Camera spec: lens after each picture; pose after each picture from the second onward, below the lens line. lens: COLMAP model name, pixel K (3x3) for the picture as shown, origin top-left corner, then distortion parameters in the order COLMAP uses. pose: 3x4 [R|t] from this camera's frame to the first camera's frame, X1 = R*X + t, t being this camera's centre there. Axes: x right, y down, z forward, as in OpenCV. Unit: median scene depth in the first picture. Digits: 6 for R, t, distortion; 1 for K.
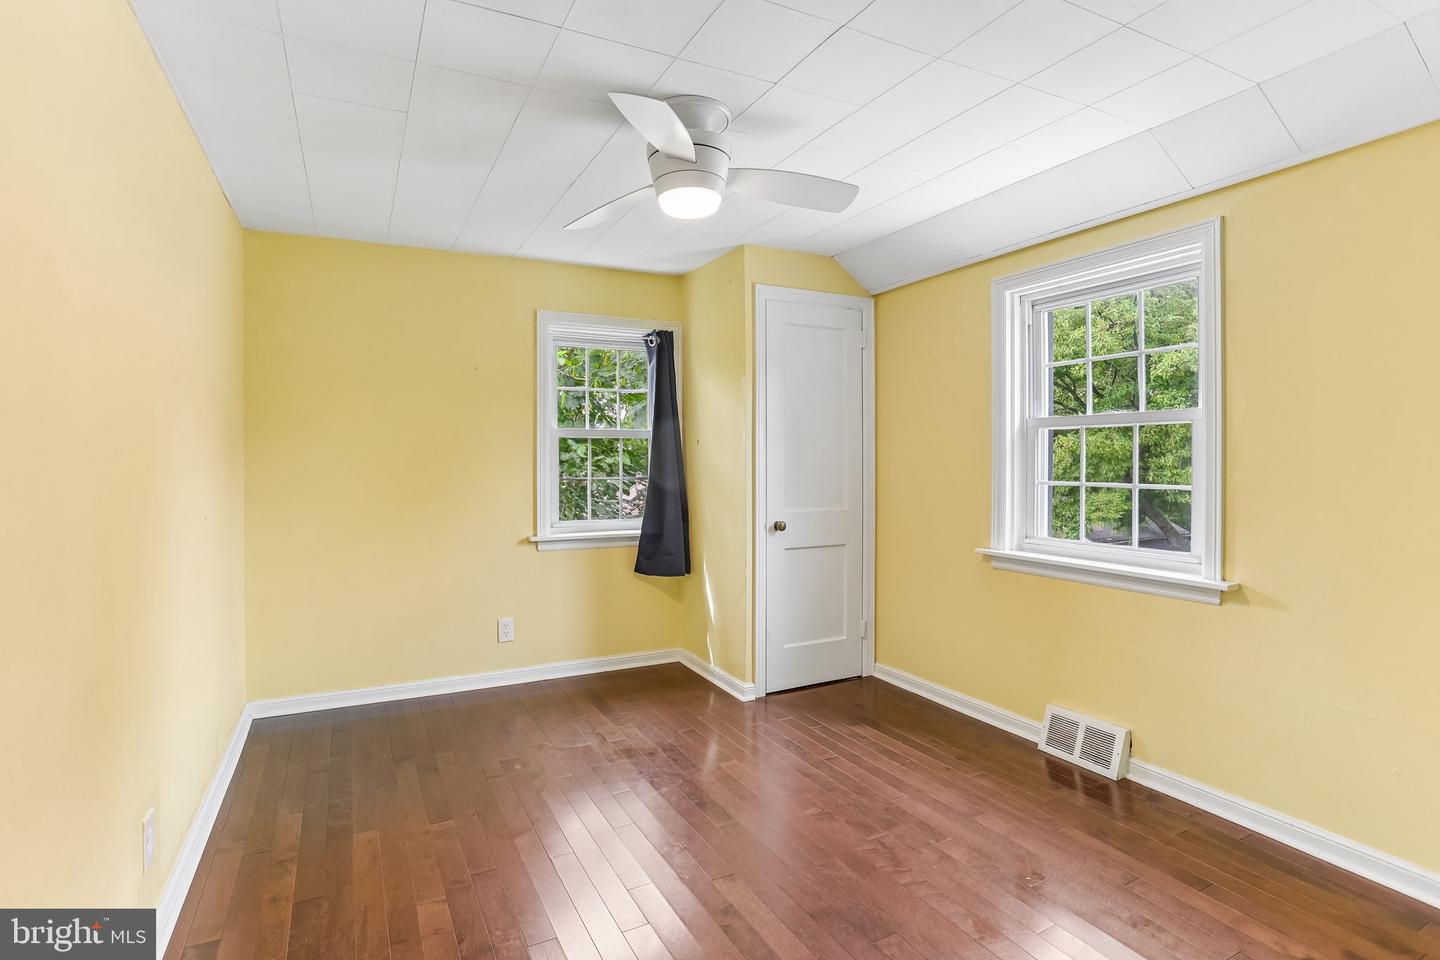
lens RADIAL K [[715.4, 0, 701.4], [0, 715.4, 459.8], [0, 0, 1]] dist [-0.050316, 0.026147]
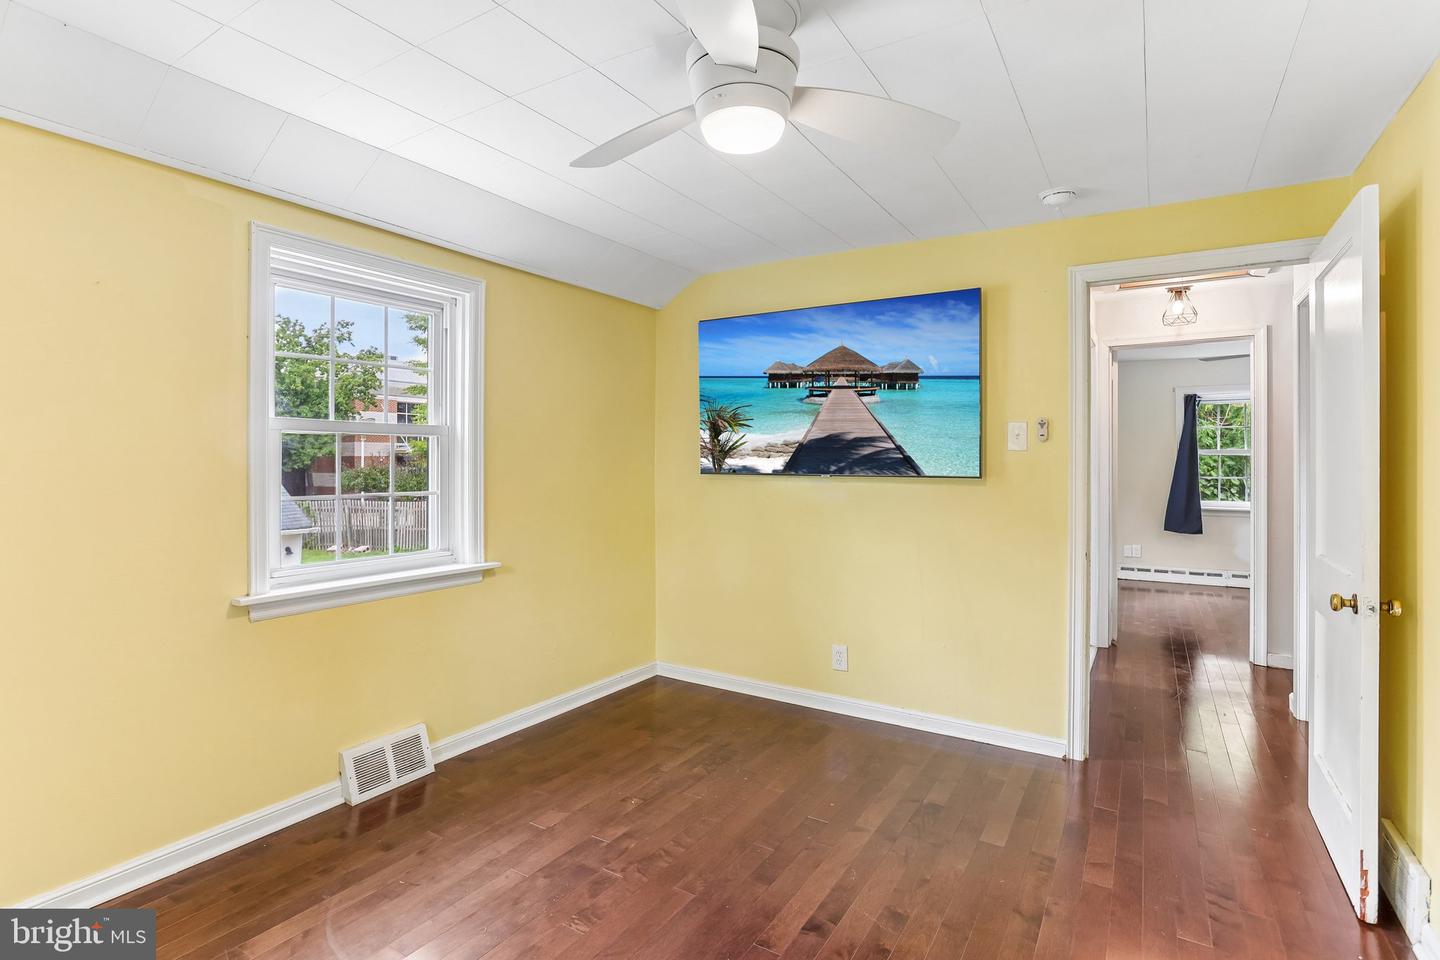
lens RADIAL K [[715.4, 0, 701.4], [0, 715.4, 459.8], [0, 0, 1]] dist [-0.050316, 0.026147]
pose [[-0.506132, 0.003446, 0.862449, -0.506239], [0.004504, 0.999989, -0.001352, -0.010413], [-0.862444, 0.003200, -0.506142, 1.122634]]
